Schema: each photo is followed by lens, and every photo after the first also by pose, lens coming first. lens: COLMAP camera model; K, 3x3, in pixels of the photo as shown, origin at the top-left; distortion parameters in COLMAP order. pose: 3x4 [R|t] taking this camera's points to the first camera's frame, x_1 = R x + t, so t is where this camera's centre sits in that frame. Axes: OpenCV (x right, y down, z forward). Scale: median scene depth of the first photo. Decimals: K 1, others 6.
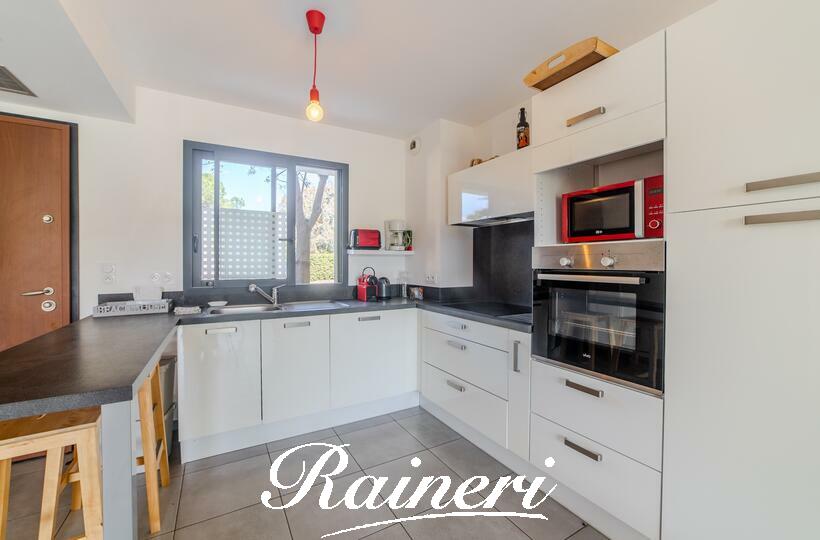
lens RADIAL K [[337.4, 0, 413.2], [0, 337.4, 266.6], [0, 0, 1]] dist [-0.001310, 0.000211]
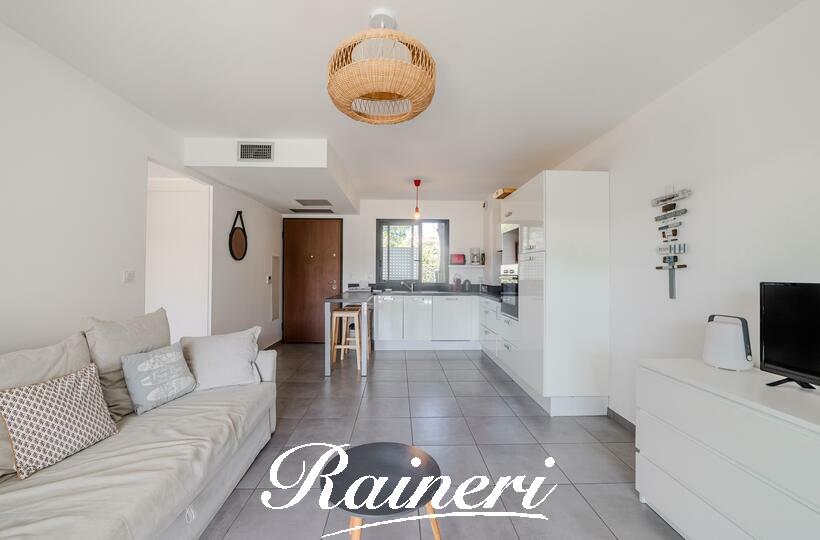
lens RADIAL K [[337.4, 0, 408.1], [0, 337.4, 270.1], [0, 0, 1]] dist [-0.001310, 0.000211]
pose [[0.876688, 0.000630, -0.481059, 0.614208], [-0.009356, 0.999832, -0.015741, 0.012566], [0.480968, 0.018300, 0.876547, -0.905845]]
